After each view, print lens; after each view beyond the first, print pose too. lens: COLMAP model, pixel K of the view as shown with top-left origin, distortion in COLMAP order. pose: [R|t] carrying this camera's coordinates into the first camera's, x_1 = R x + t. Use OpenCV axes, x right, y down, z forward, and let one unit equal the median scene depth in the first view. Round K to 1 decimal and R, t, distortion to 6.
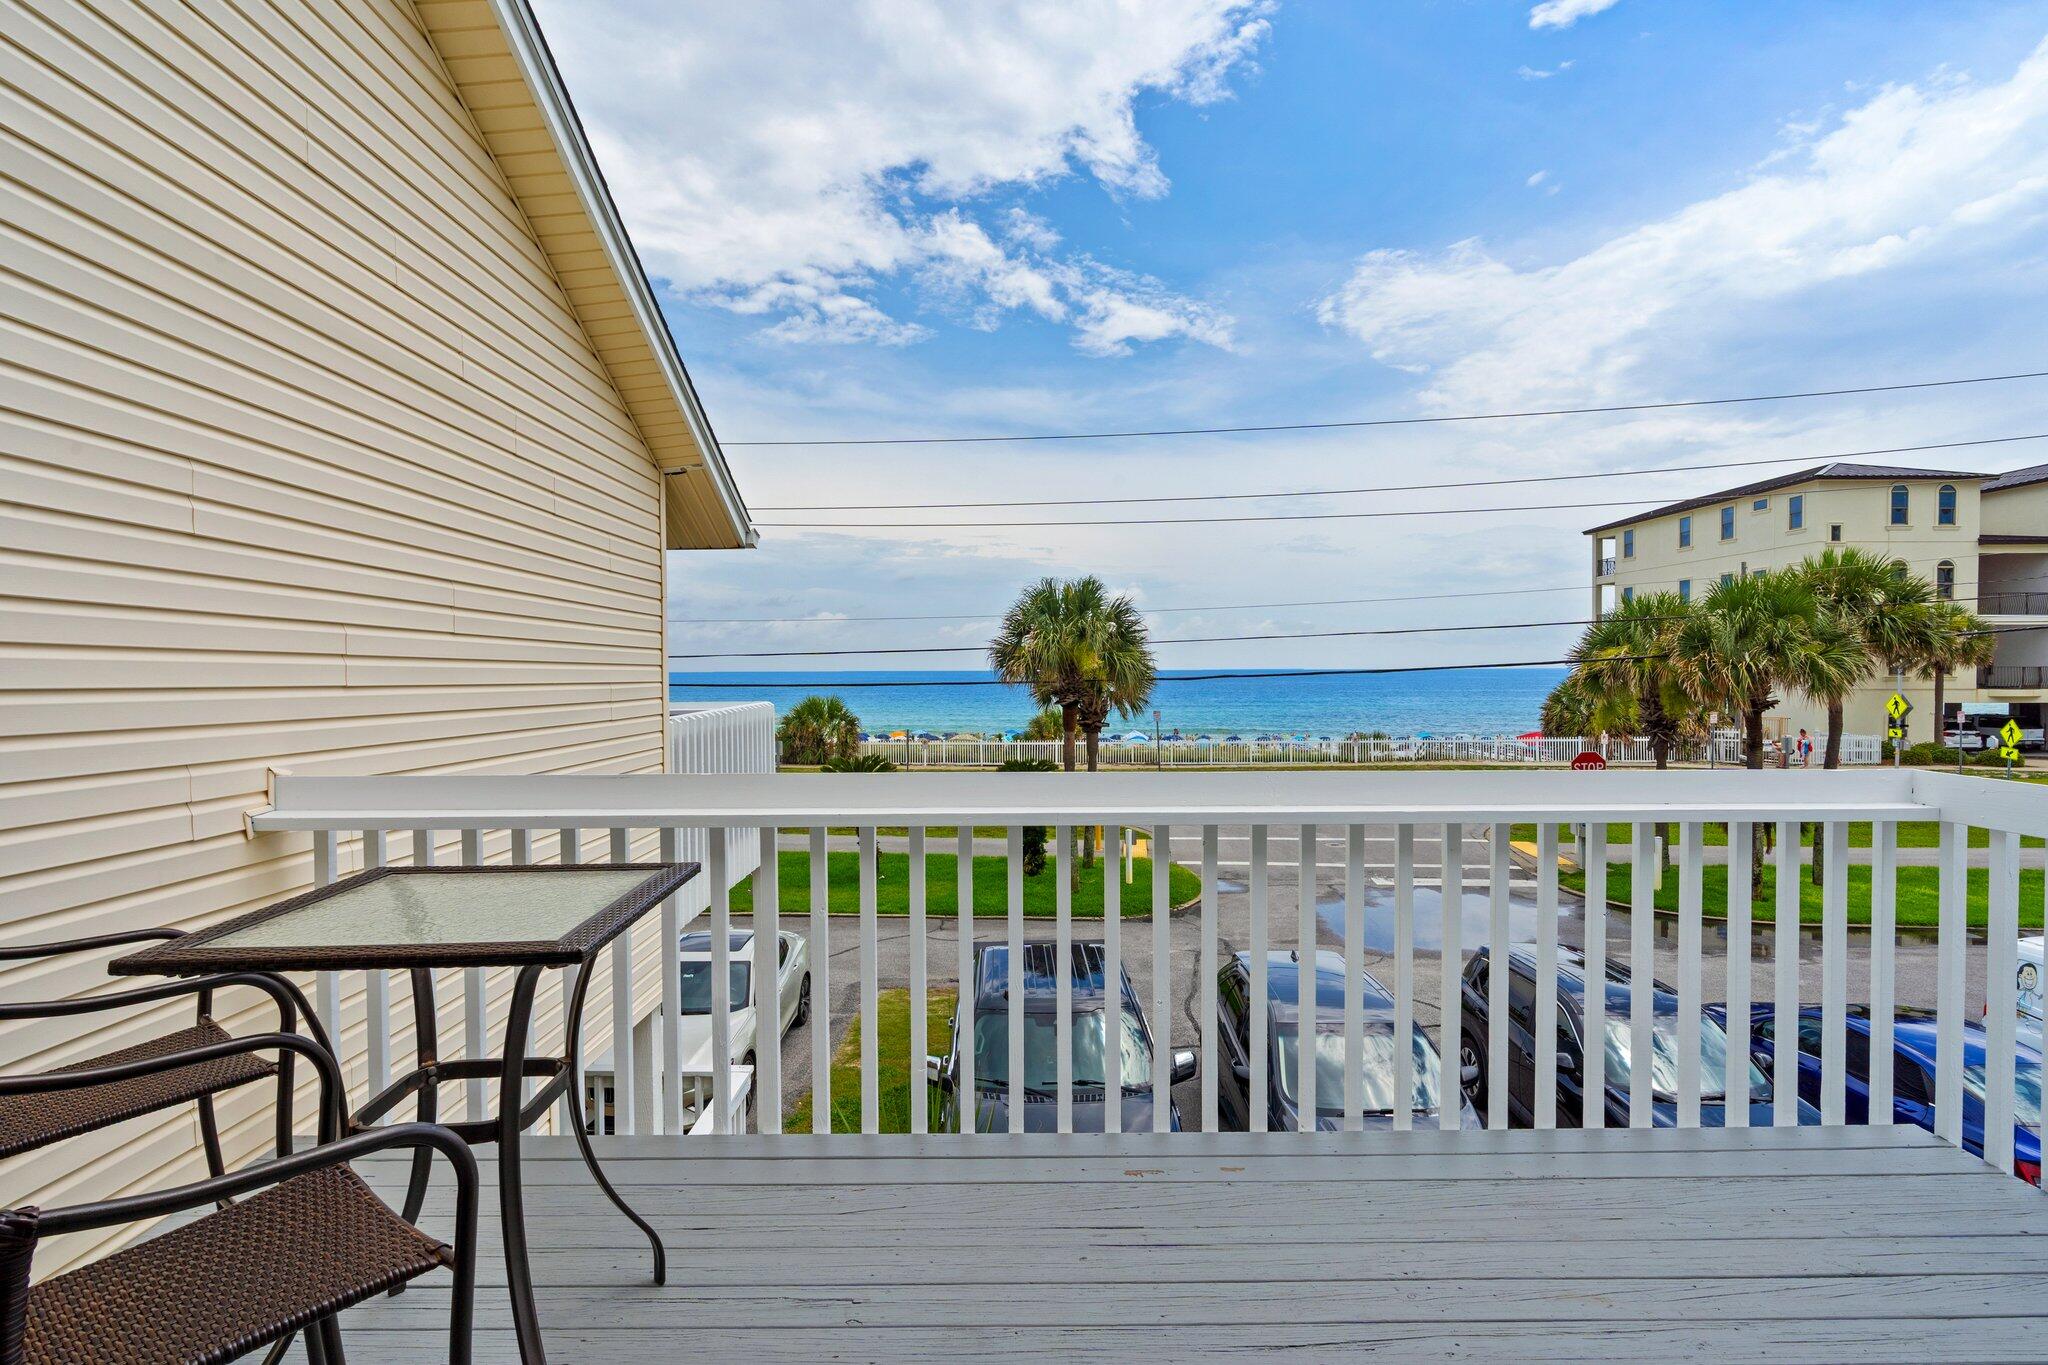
lens RADIAL K [[1010.8, 0, 1024.0], [0, 1010.8, 682.5], [0, 0, 1]] dist [-0.000922, 0.000087]
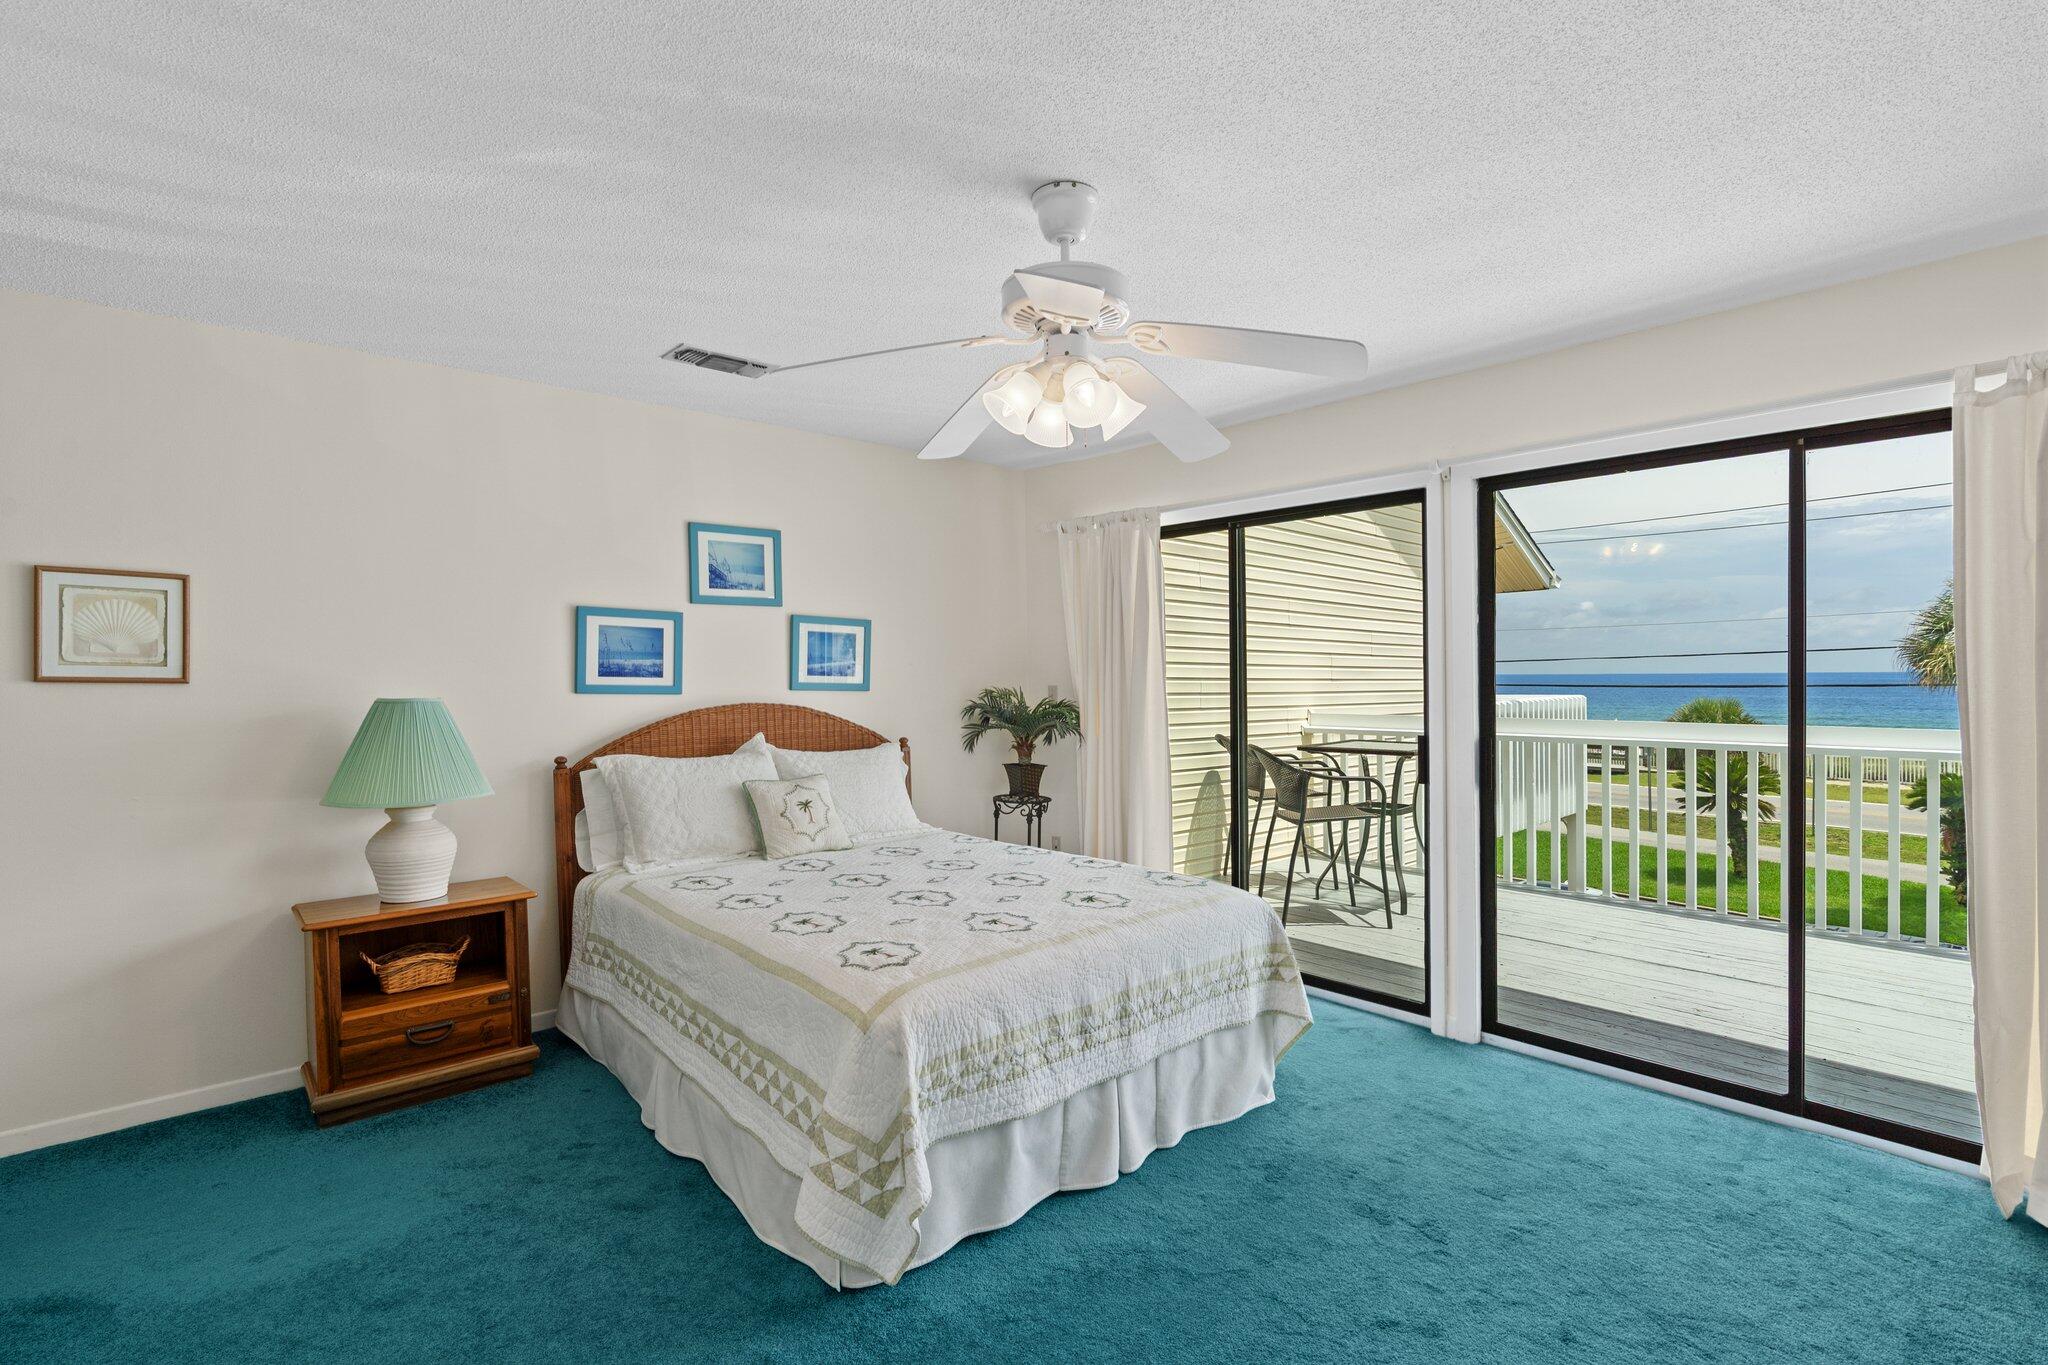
lens RADIAL K [[1010.8, 0, 1024.0], [0, 1010.8, 682.5], [0, 0, 1]] dist [-0.000922, 0.000087]
pose [[0.673370, 0.003966, -0.739295, 0.153143], [-0.005980, 0.999982, -0.000082, 0.004160], [0.739282, 0.004476, 0.673381, -0.288344]]
